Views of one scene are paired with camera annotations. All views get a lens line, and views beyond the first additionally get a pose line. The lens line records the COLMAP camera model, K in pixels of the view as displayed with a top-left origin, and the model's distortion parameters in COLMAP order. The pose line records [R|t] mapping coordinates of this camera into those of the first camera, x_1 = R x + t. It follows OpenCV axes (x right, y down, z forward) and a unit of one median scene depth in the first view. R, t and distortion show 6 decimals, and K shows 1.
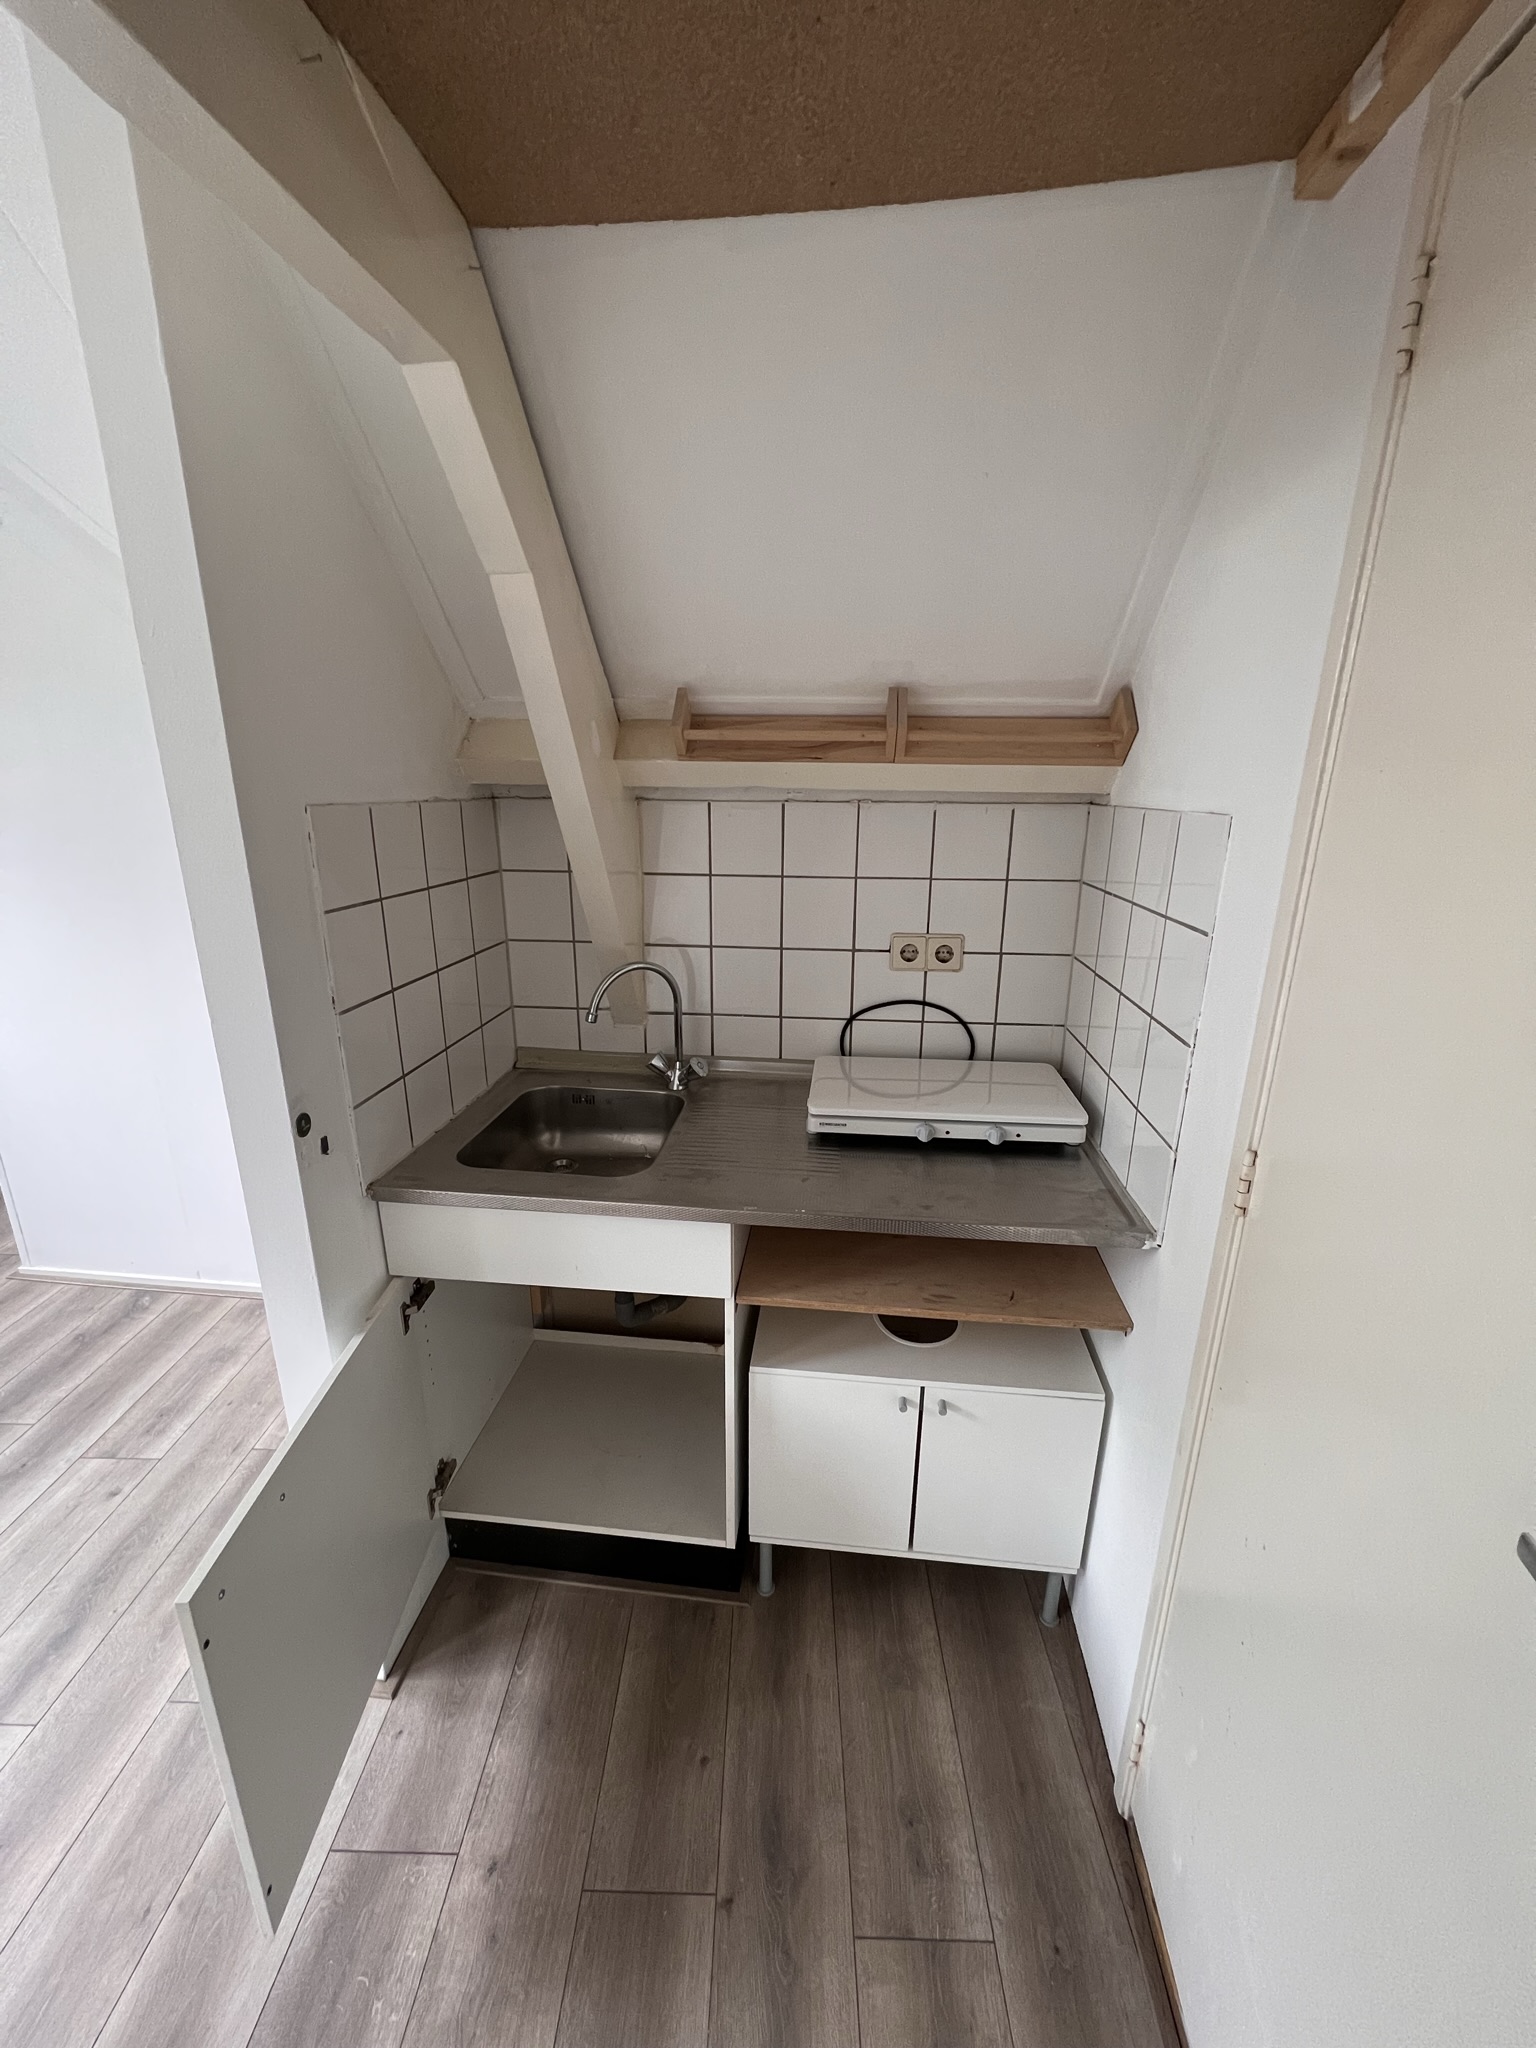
lens RADIAL K [[828.8, 0, 768.2], [0, 828.8, 1019.8], [0, 0, 1]] dist [0.002842, 0.000115]
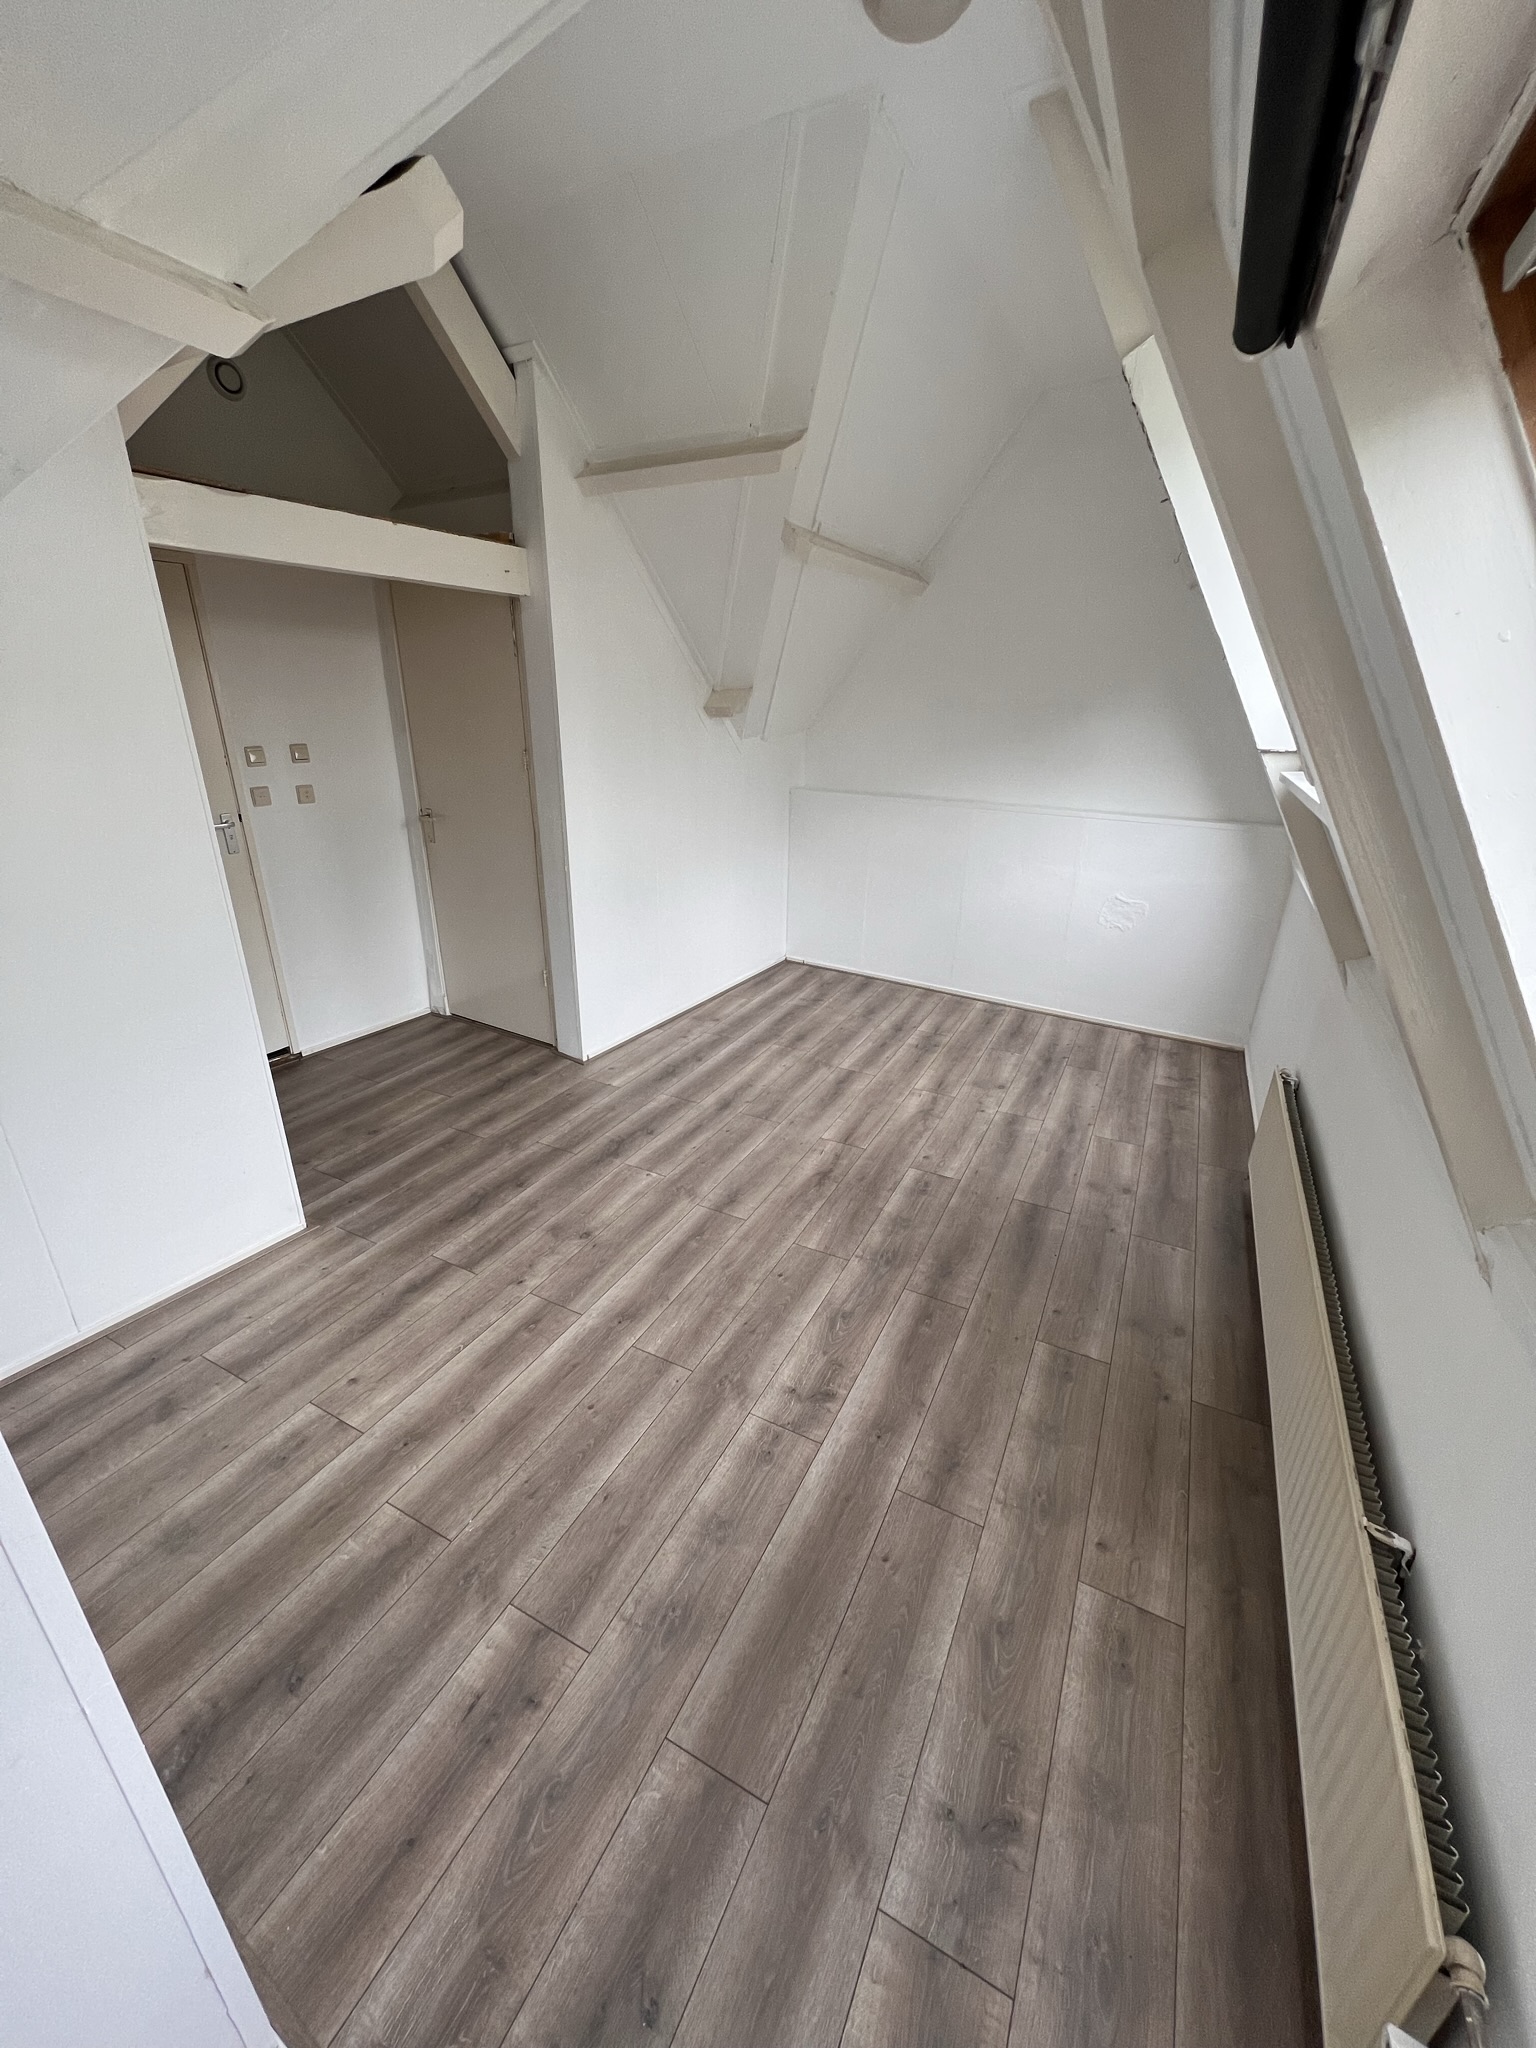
lens RADIAL K [[814.7, 0, 761.0], [0, 814.7, 1026.7], [0, 0, 1]] dist [-0.001372, 0.000685]
pose [[-0.900569, -0.182575, 0.394514, -1.727511], [0.099546, 0.796803, 0.595983, -0.453787], [-0.423162, 0.575996, -0.699401, 1.327101]]
